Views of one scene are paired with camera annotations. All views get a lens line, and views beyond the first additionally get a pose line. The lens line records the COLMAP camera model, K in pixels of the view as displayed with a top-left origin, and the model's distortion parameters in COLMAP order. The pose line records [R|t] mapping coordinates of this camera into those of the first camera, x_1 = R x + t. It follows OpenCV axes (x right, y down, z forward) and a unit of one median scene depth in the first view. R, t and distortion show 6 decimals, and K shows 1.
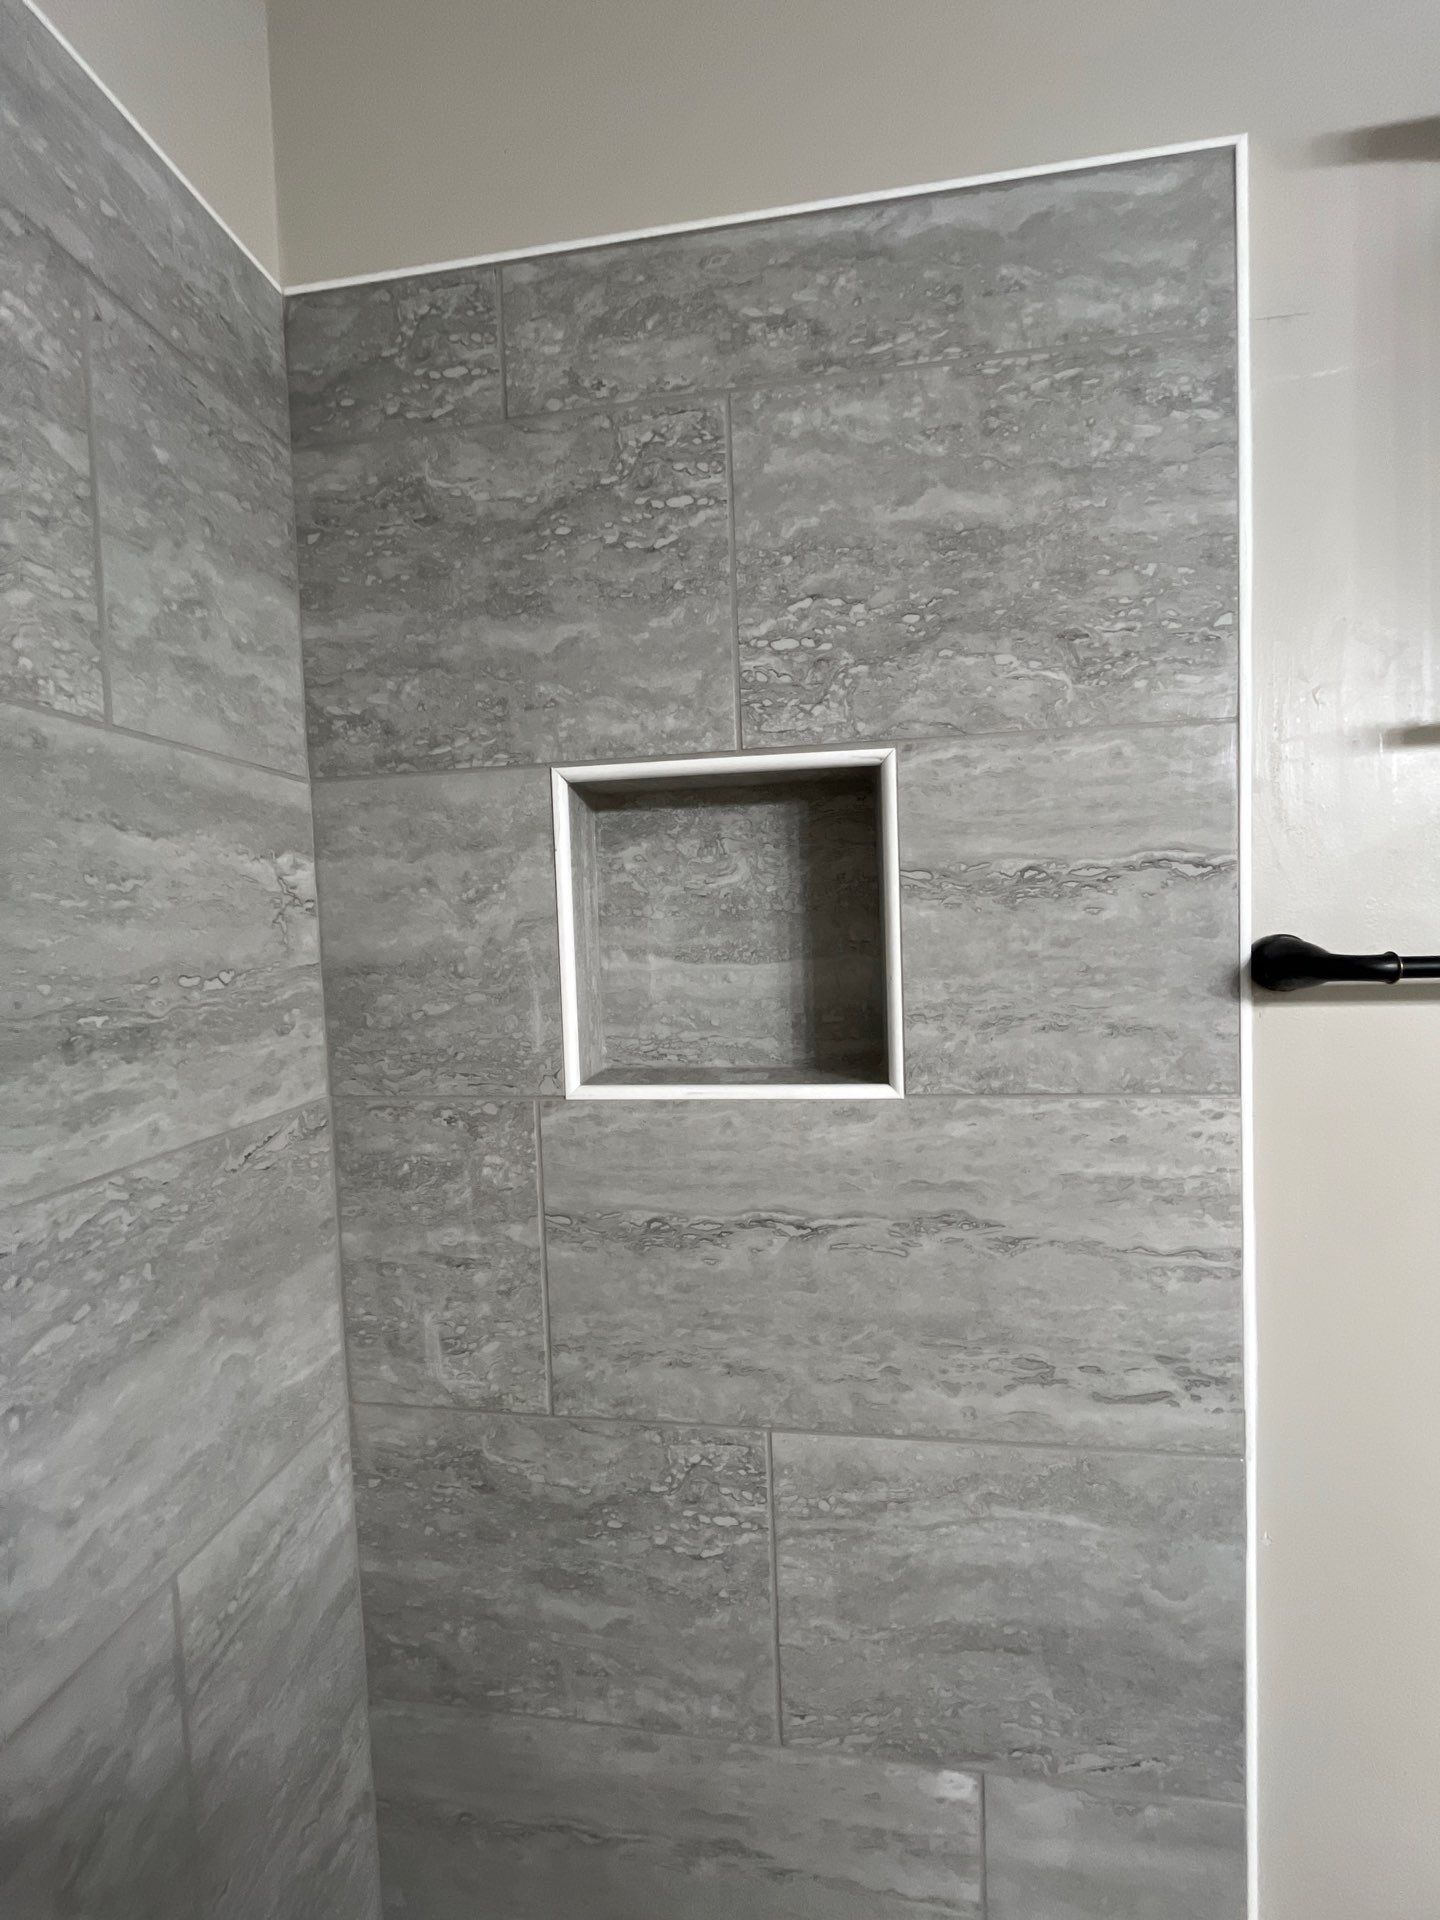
lens RADIAL K [[772.2, 0, 723.8], [0, 772.2, 959.2], [0, 0, 1]] dist [-0.002404, -0.000695]
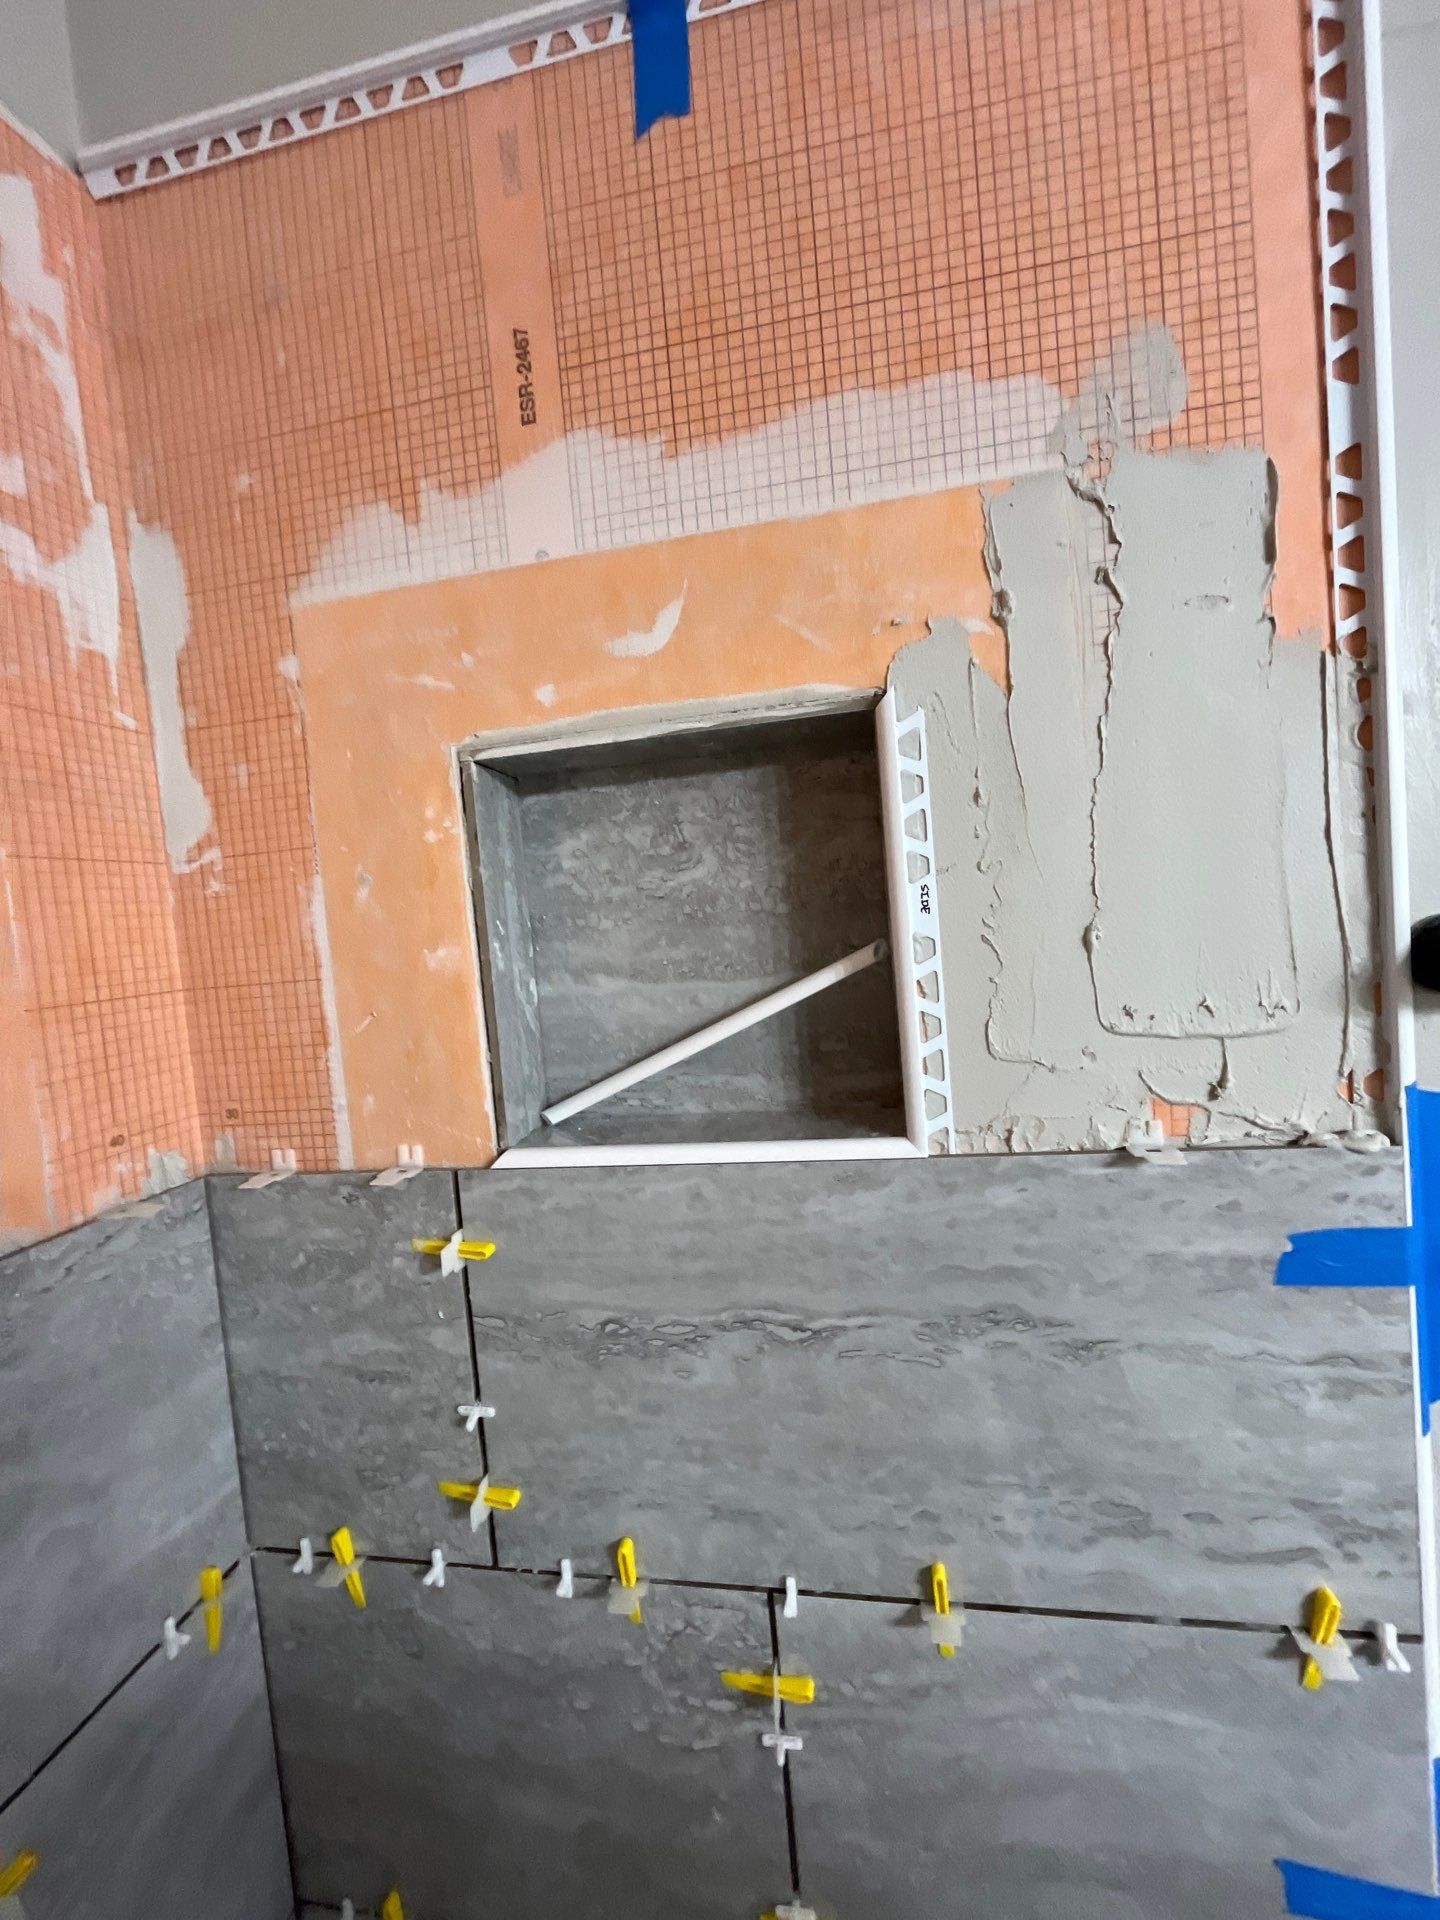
lens RADIAL K [[772.2, 0, 725.9], [0, 772.2, 959.6], [0, 0, 1]] dist [-0.002404, -0.000695]
pose [[0.998137, -0.047910, -0.037787, 0.075729], [0.048285, 0.998792, 0.009080, -0.025509], [0.037307, -0.010887, 0.999245, 0.249041]]
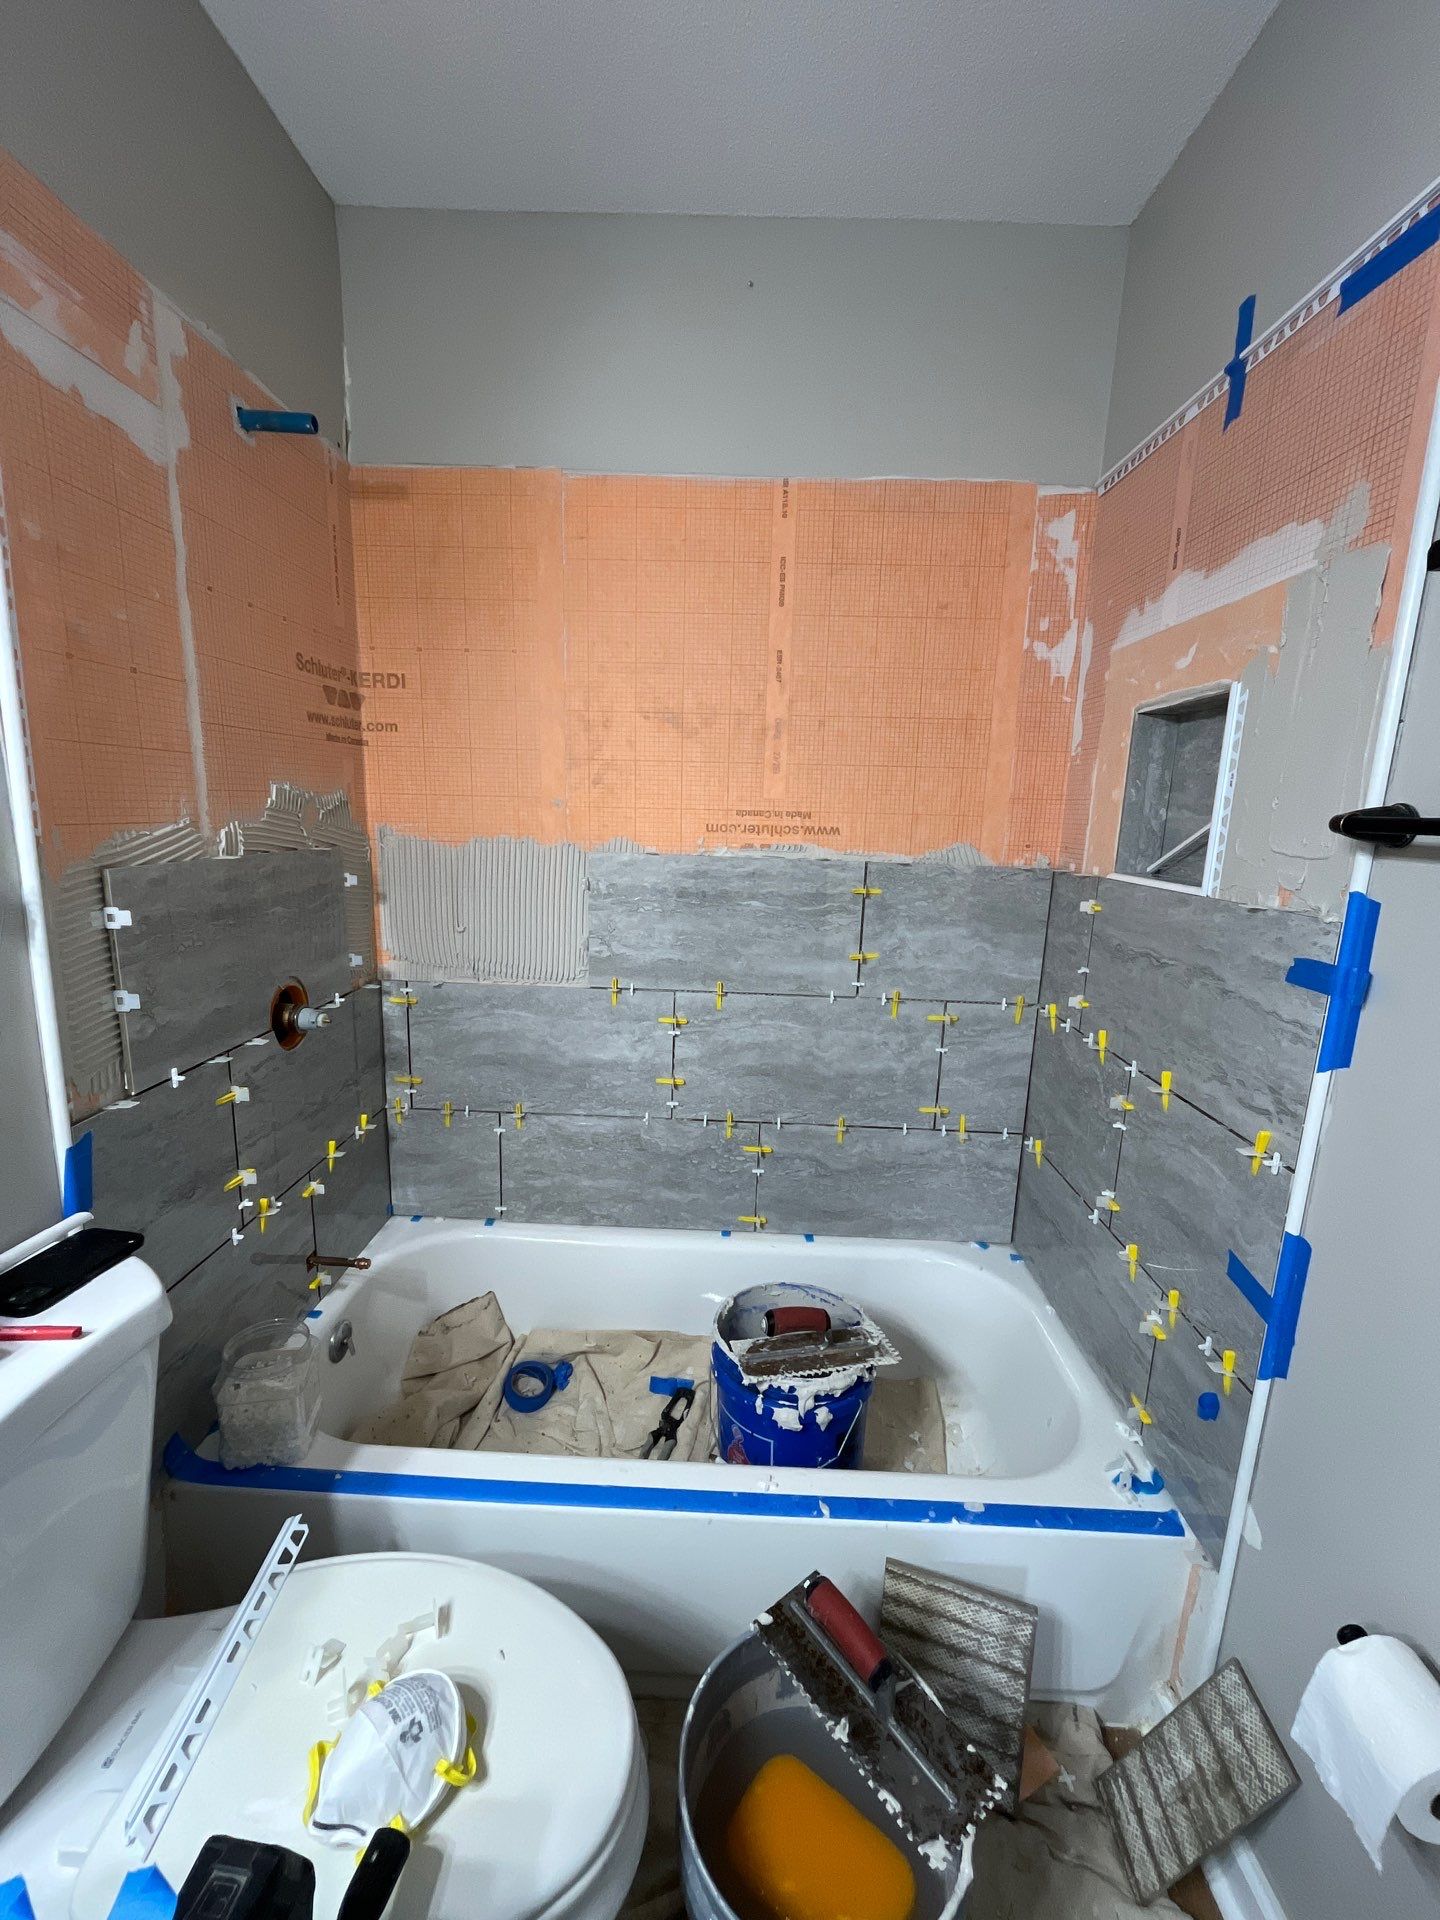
lens RADIAL K [[772.2, 0, 720.9], [0, 772.2, 957.6], [0, 0, 1]] dist [-0.002404, -0.000695]
pose [[0.122524, 0.226946, -0.966169, 1.747110], [-0.081014, 0.972542, 0.218170, 0.028006], [0.989153, 0.051542, 0.137546, -0.265736]]
